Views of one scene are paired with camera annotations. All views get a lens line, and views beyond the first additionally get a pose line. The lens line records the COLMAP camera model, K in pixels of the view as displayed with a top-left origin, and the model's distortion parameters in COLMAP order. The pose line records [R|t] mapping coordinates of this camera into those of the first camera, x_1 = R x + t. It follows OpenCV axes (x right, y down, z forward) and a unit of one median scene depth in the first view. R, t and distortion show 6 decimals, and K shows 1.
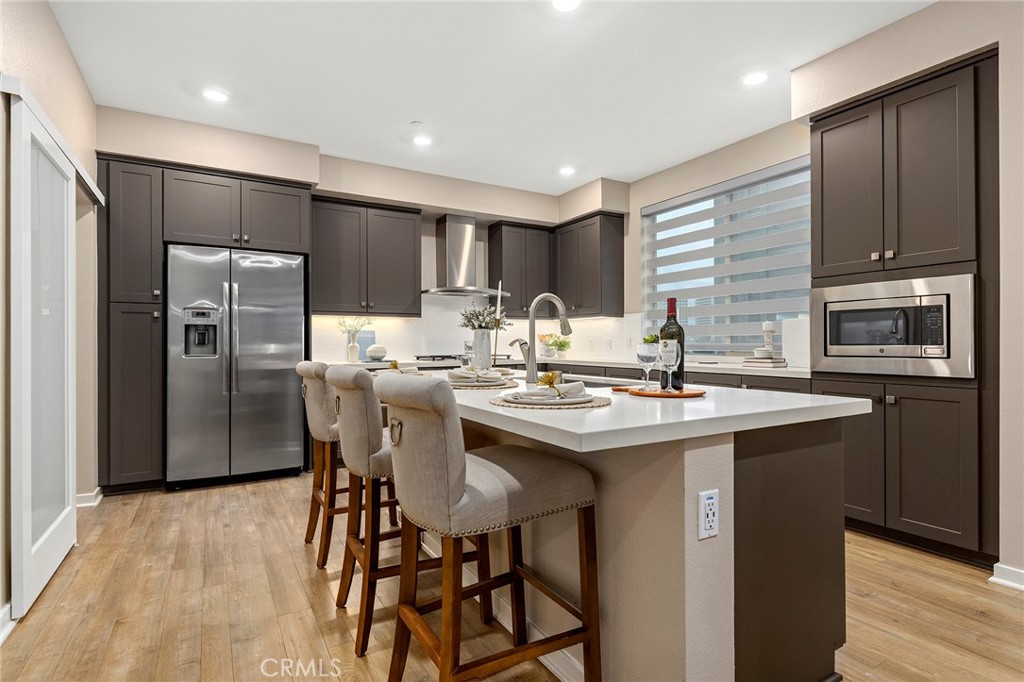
lens RADIAL K [[495.2, 0, 506.3], [0, 495.2, 342.9], [0, 0, 1]] dist [0.005309, 0.000520]
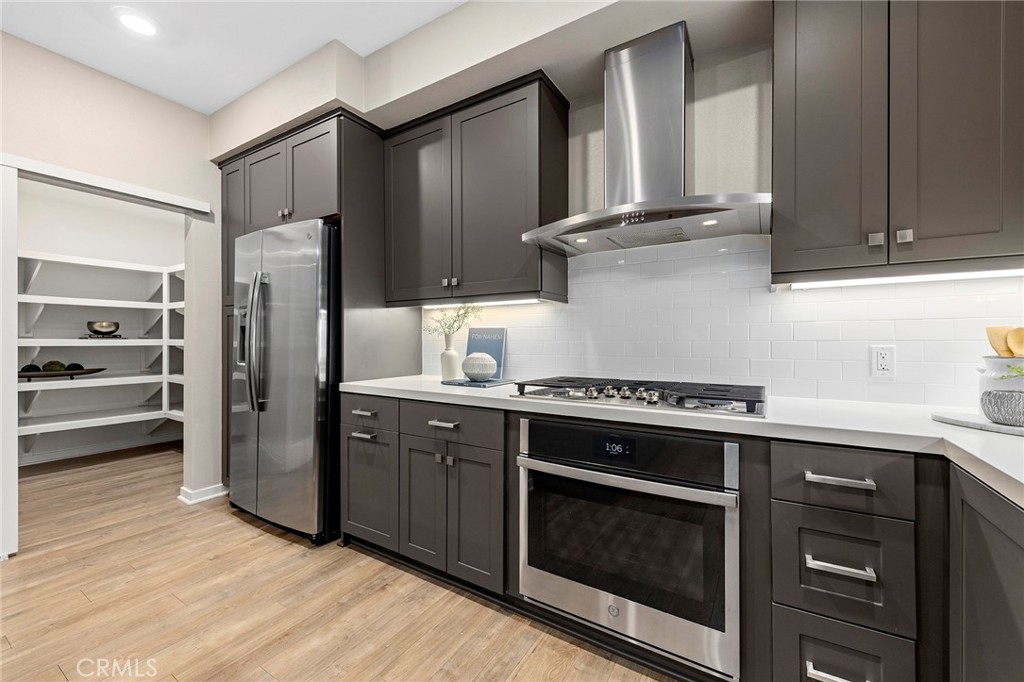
lens RADIAL K [[409.1, 0, 517.1], [0, 409.1, 341.0], [0, 0, 1]] dist [0.003481, -0.000033]
pose [[0.478527, 0.002935, -0.878068, 0.246628], [-0.001867, 0.999996, 0.002325, -0.016115], [0.878071, 0.000527, 0.478531, 1.193495]]
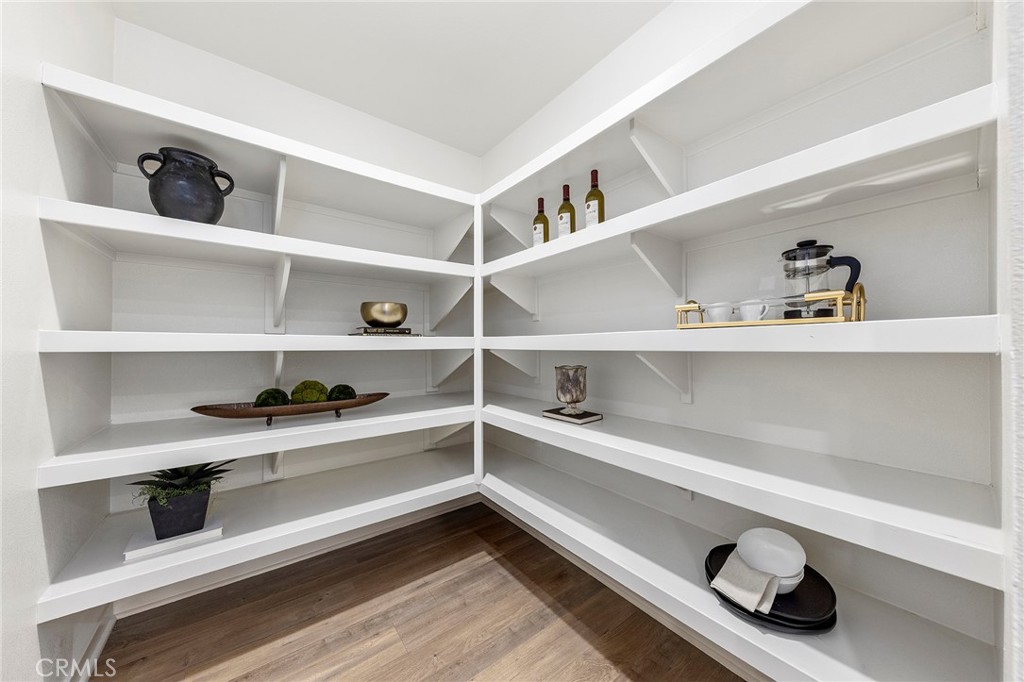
lens RADIAL K [[354.4, 0, 512.5], [0, 354.4, 340.8], [0, 0, 1]] dist [0.014700, 0.000035]
pose [[0.119301, -0.020174, -0.992653, -0.797733], [0.006062, 0.999790, -0.019590, 0.000044], [0.992840, -0.003680, 0.119398, 0.845250]]
